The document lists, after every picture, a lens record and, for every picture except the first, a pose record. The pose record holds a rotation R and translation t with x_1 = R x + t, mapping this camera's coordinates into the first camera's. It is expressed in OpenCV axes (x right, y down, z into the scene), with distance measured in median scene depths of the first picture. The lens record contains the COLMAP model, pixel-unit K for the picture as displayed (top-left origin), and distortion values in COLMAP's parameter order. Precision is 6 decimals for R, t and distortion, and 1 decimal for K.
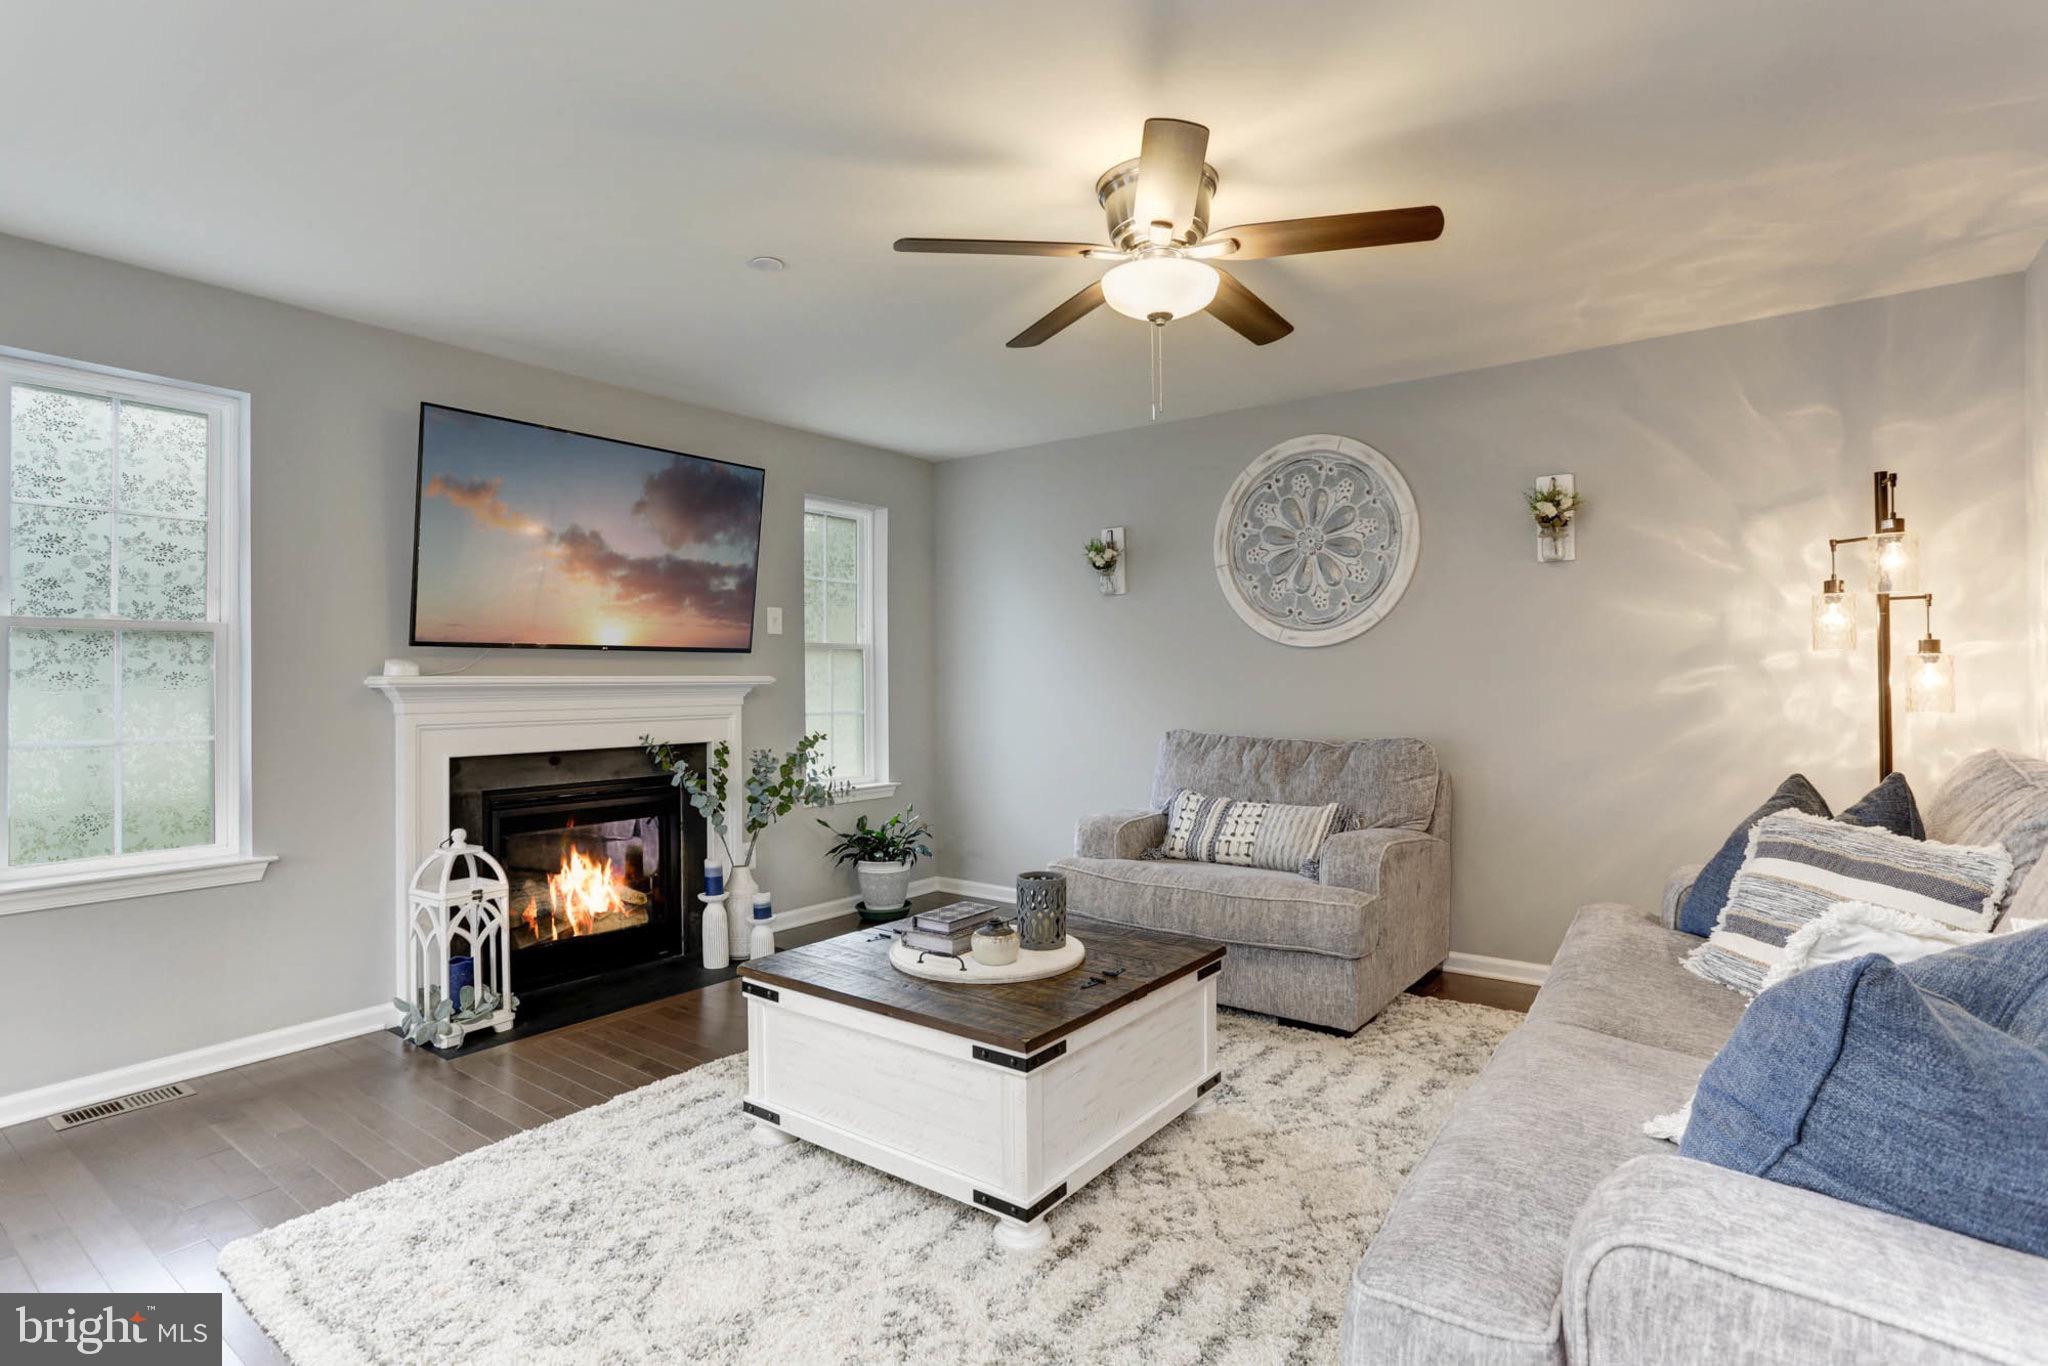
lens RADIAL K [[1010.8, 0, 1002.2], [0, 1010.8, 668.2], [0, 0, 1]] dist [-0.056148, 0.036141]
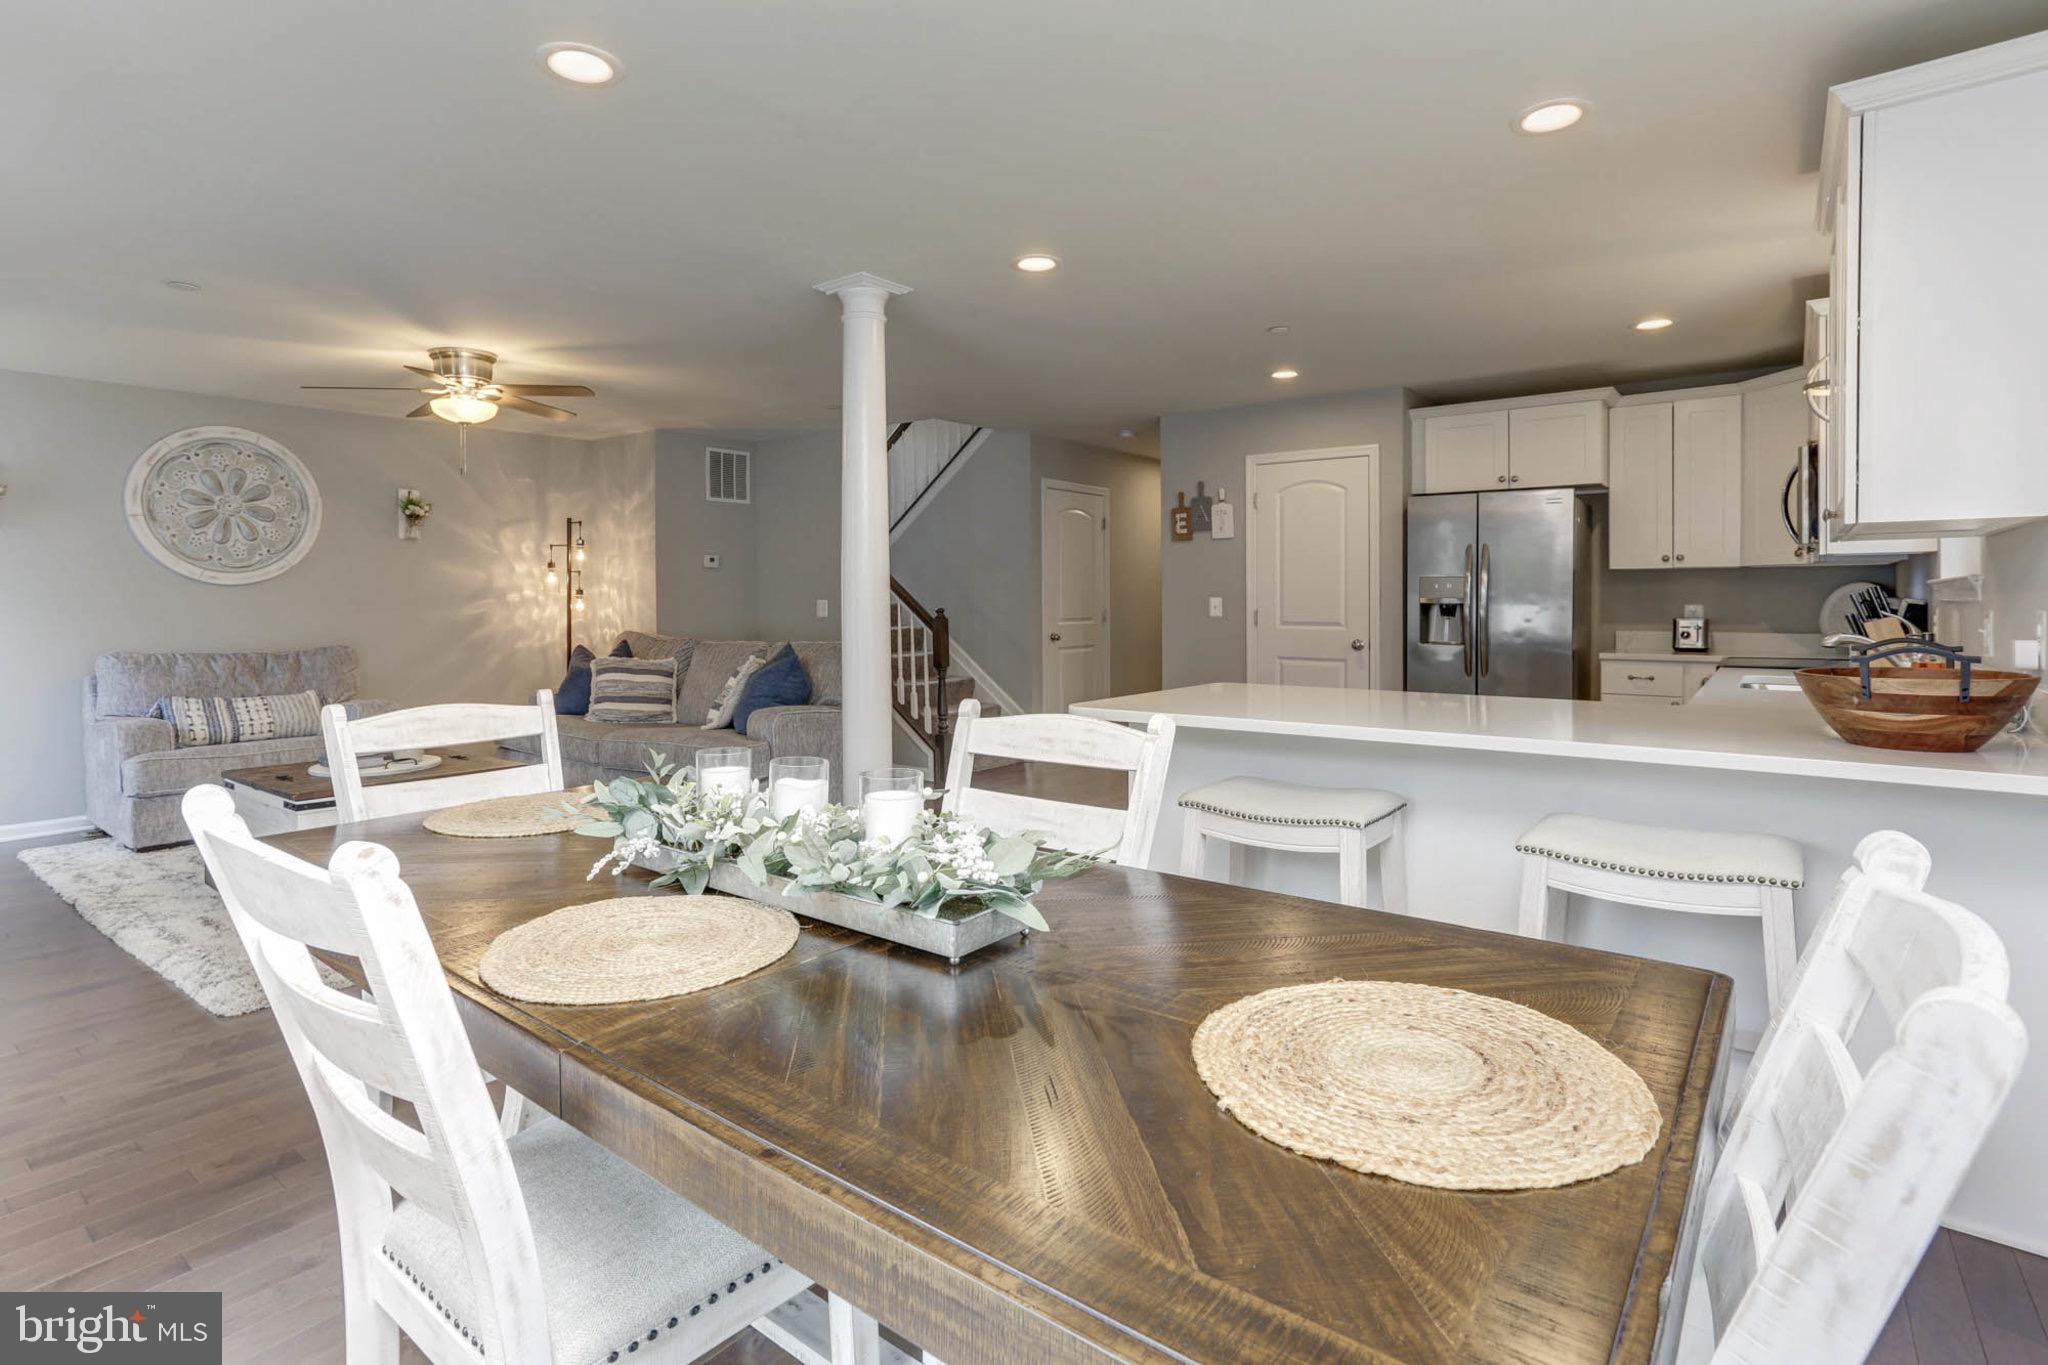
lens RADIAL K [[1018.8, 0, 1023.1], [0, 1018.8, 609.8], [0, 0, 1]] dist [-0.057313, 0.039494]
pose [[0.015839, -0.007328, 0.999848, -1.104567], [-0.001786, 0.999971, 0.007357, 0.000677], [-0.999873, -0.001902, 0.015825, -0.089315]]
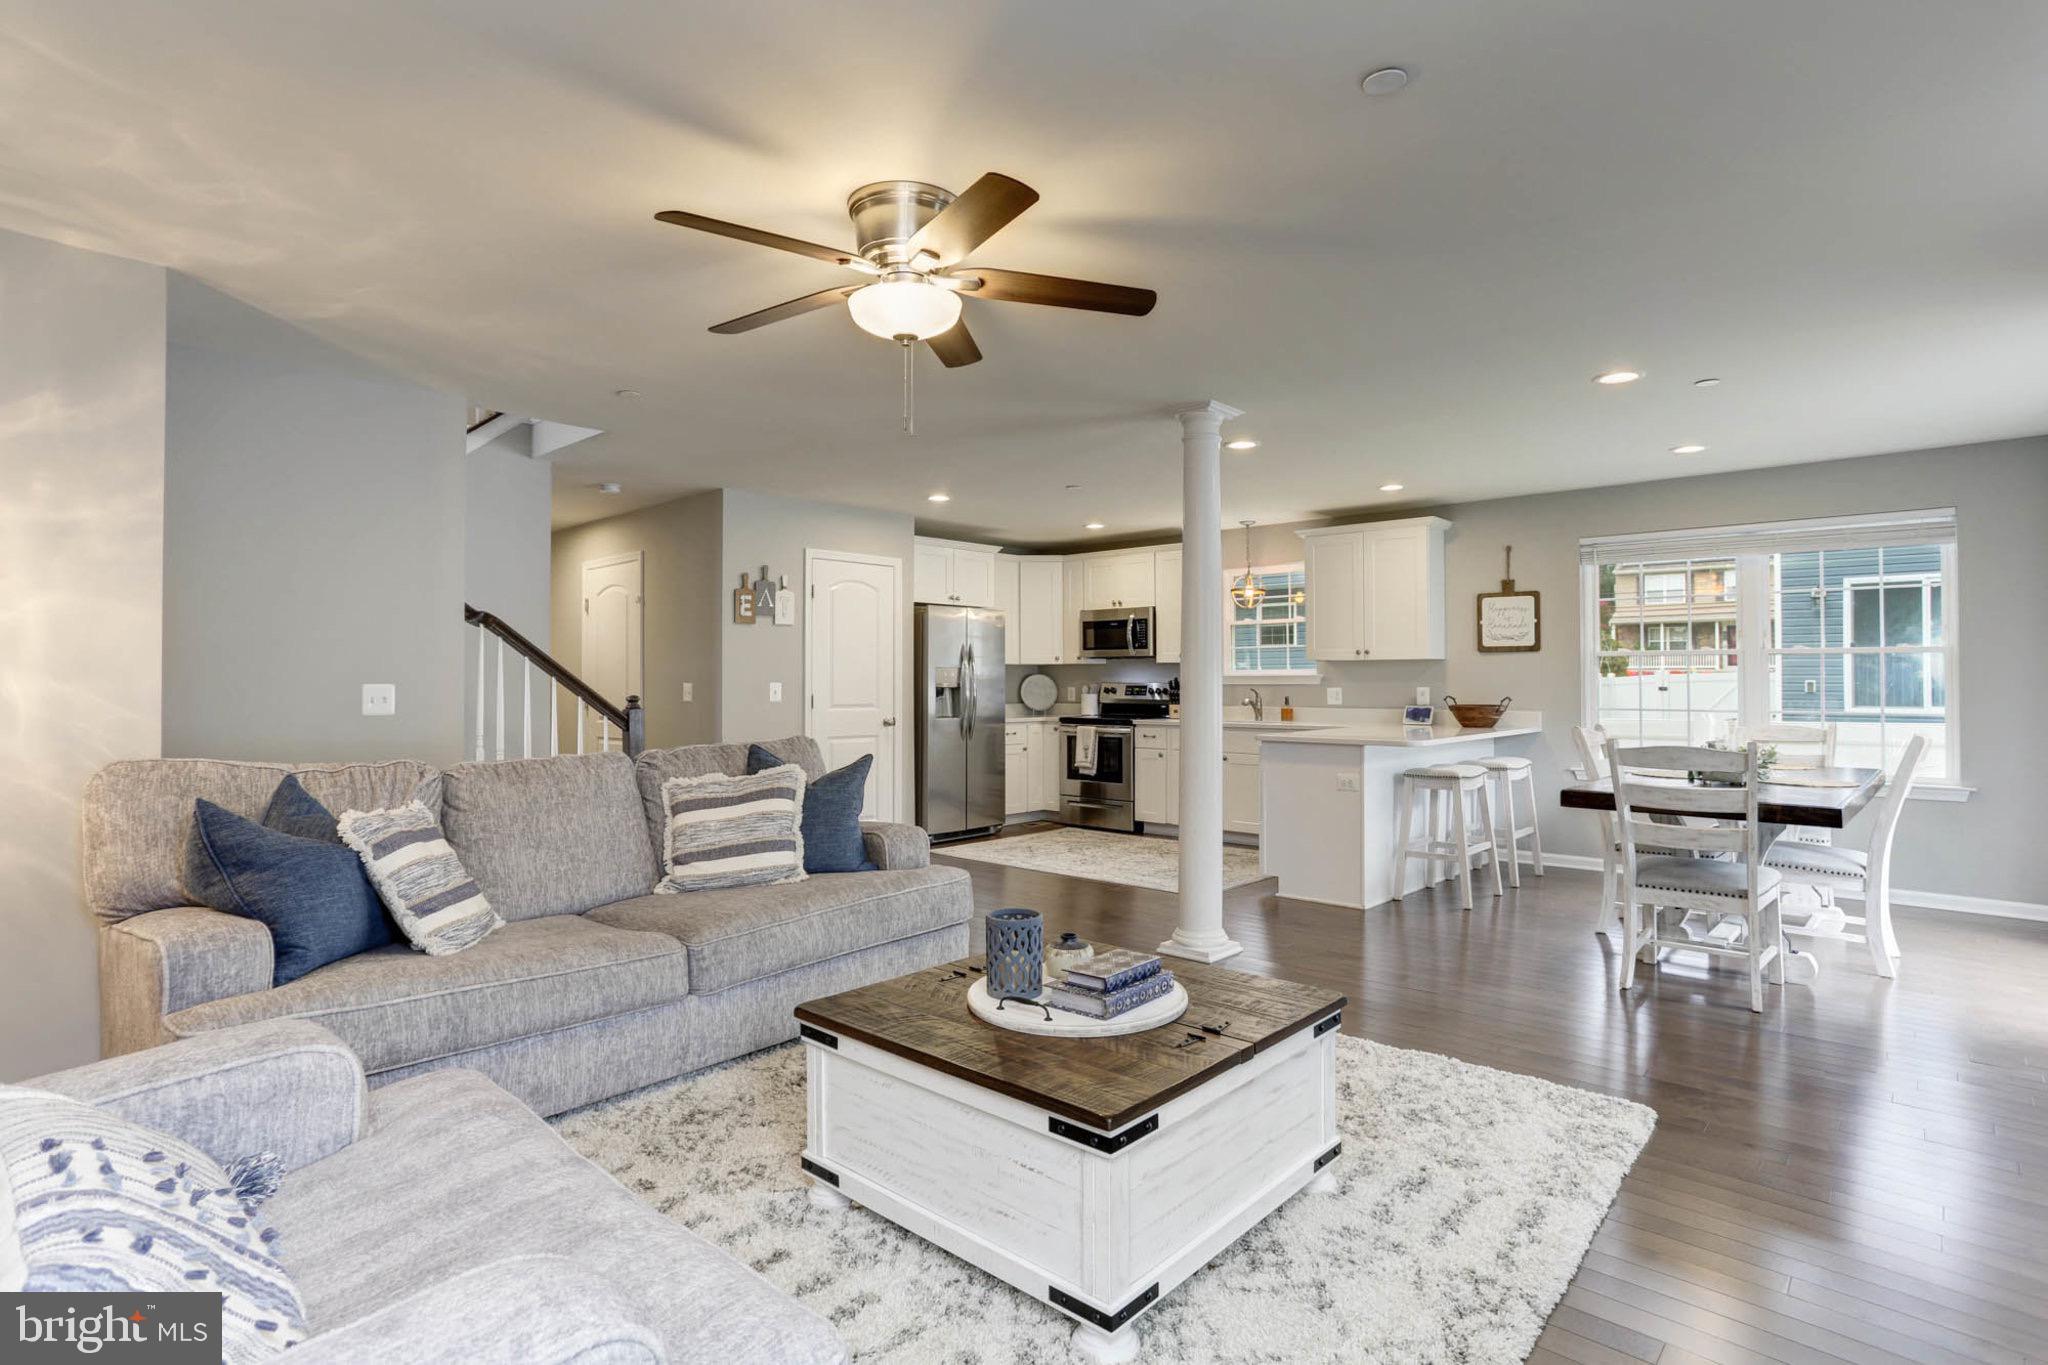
lens RADIAL K [[1024.3, 0, 1026.2], [0, 1024.3, 664.2], [0, 0, 1]] dist [-0.052397, 0.038417]
pose [[-0.995159, 0.009357, 0.097832, -0.034206], [0.006995, 0.999677, -0.024453, 0.006691], [-0.098029, -0.023650, -0.994902, 1.236886]]
